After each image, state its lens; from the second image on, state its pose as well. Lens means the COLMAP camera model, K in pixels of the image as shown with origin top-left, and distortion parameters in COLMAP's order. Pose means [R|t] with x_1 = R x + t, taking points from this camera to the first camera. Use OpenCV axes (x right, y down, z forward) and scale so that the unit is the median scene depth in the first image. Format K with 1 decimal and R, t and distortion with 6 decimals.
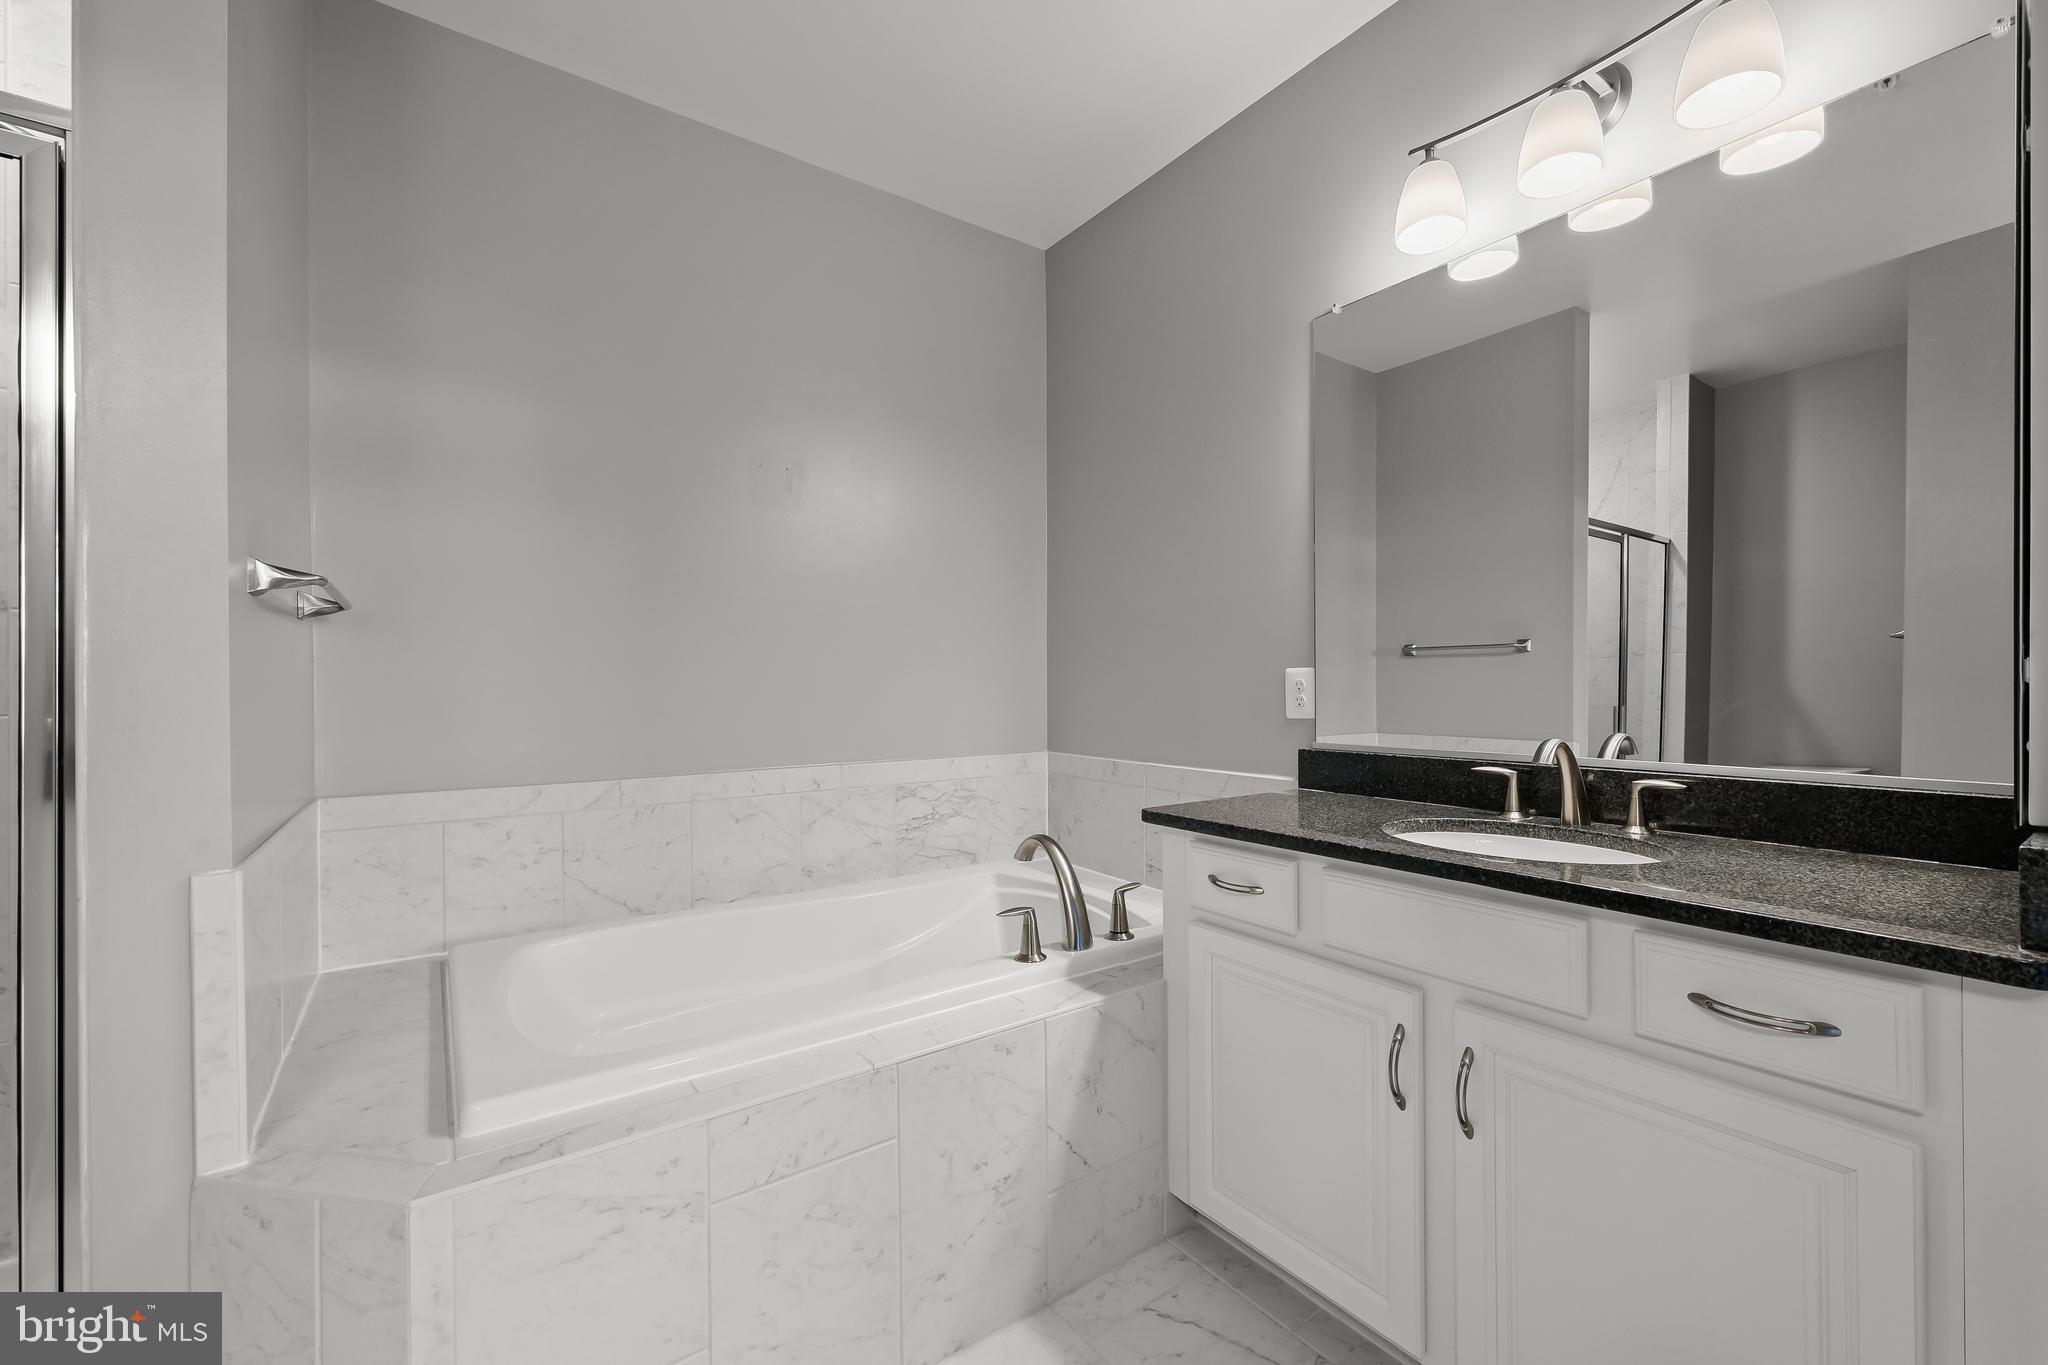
lens RADIAL K [[838.2, 0, 1030.2], [0, 838.2, 679.0], [0, 0, 1]] dist [-0.003581, -0.000405]
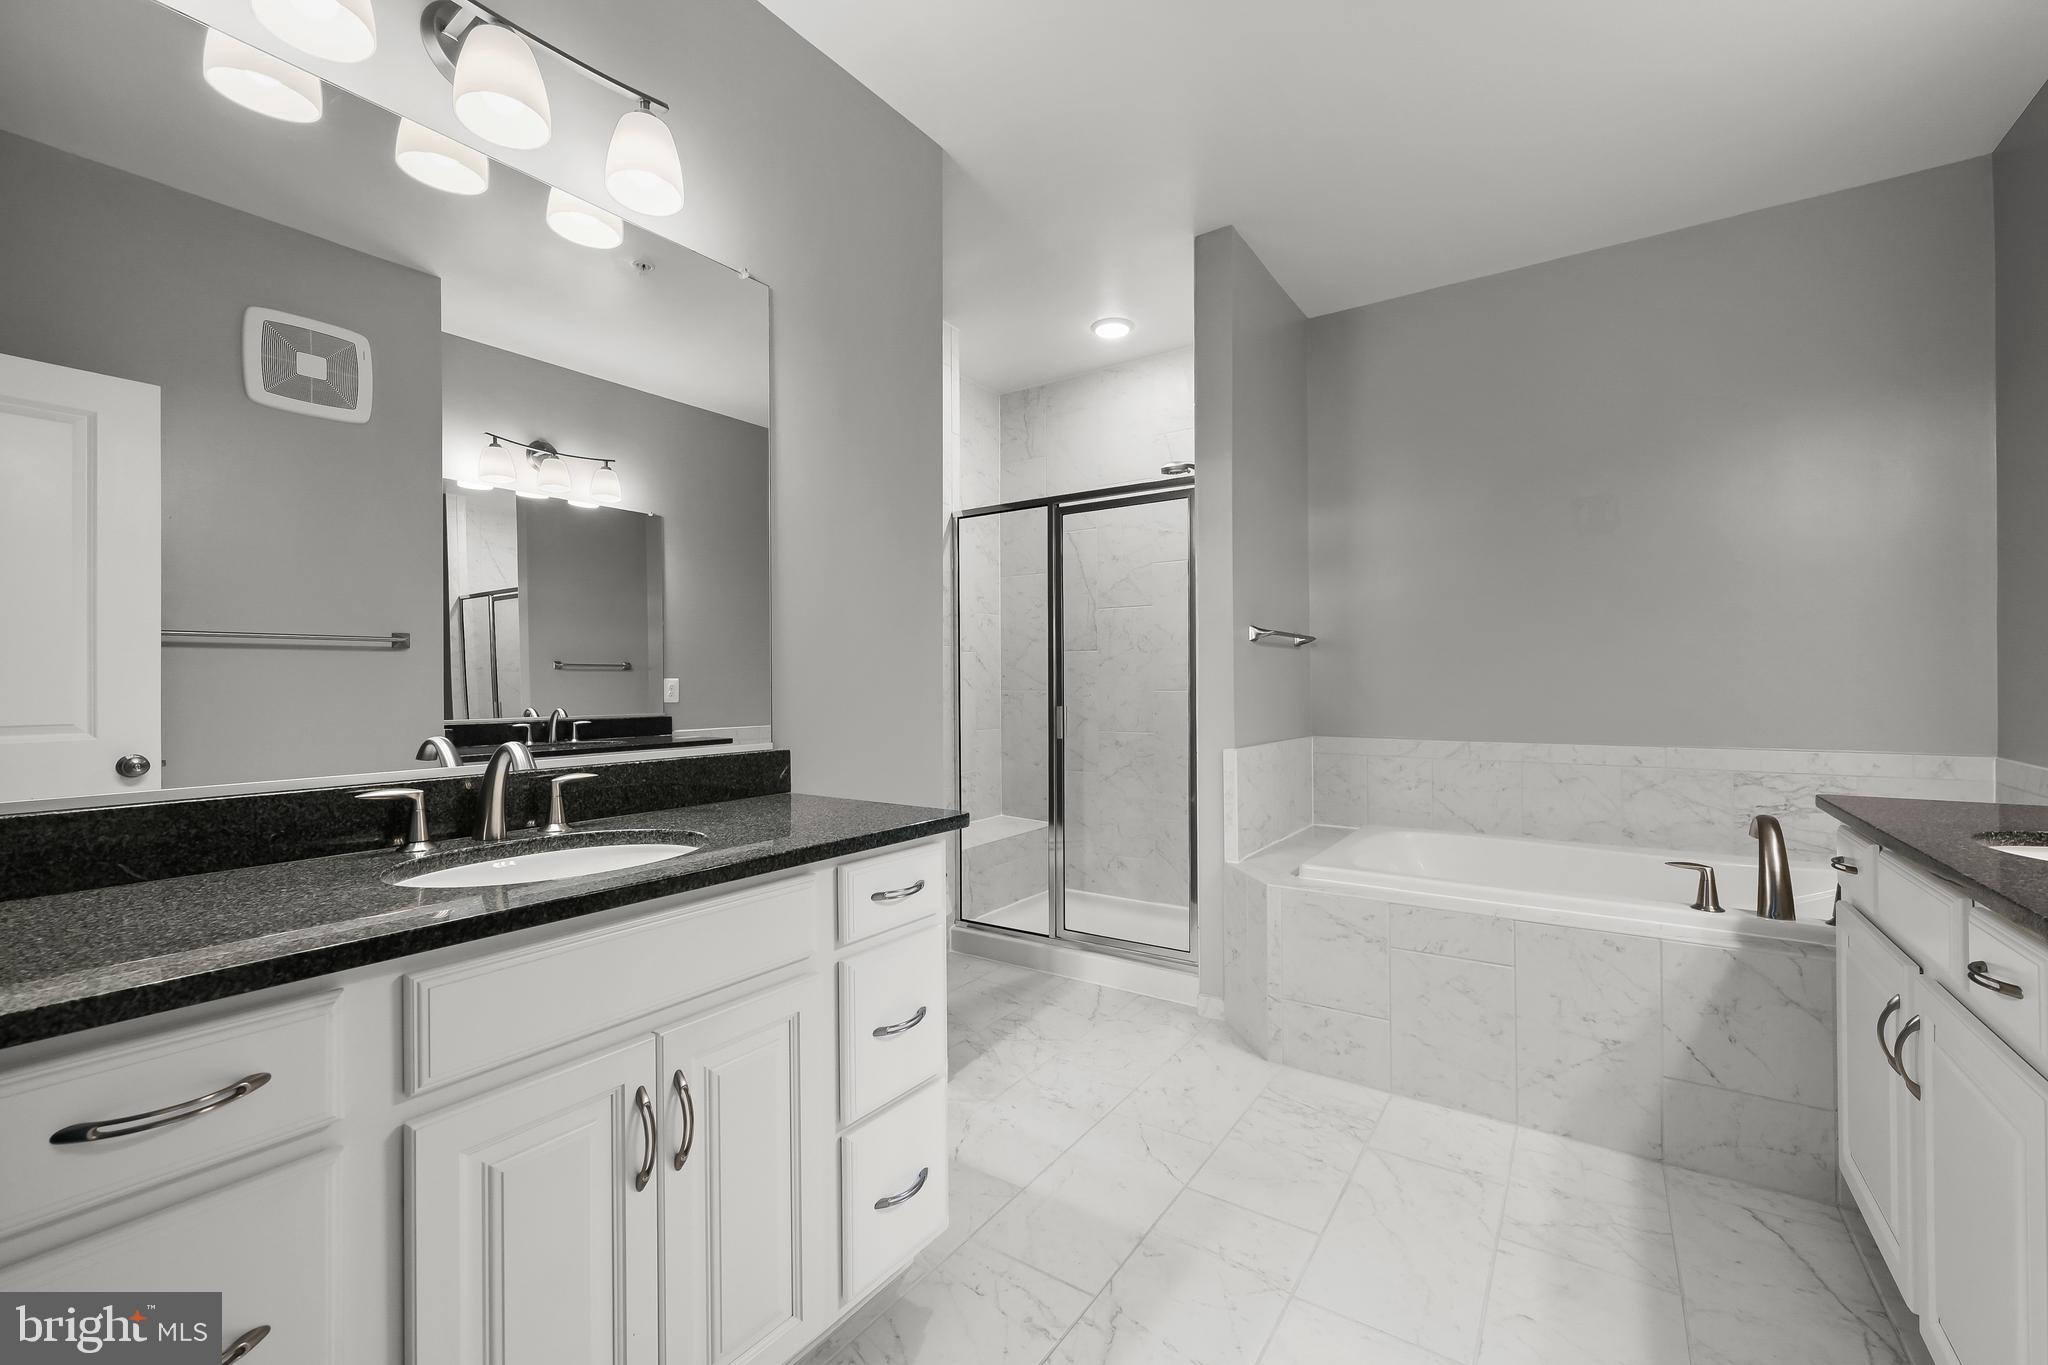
lens RADIAL K [[838.2, 0, 1031.8], [0, 838.2, 680.9], [0, 0, 1]] dist [-0.003581, -0.000405]
pose [[0.340273, 0.002525, -0.940323, 0.802086], [0.007890, 0.999954, 0.005541, -0.002674], [0.940293, -0.009304, 0.340238, -0.299869]]
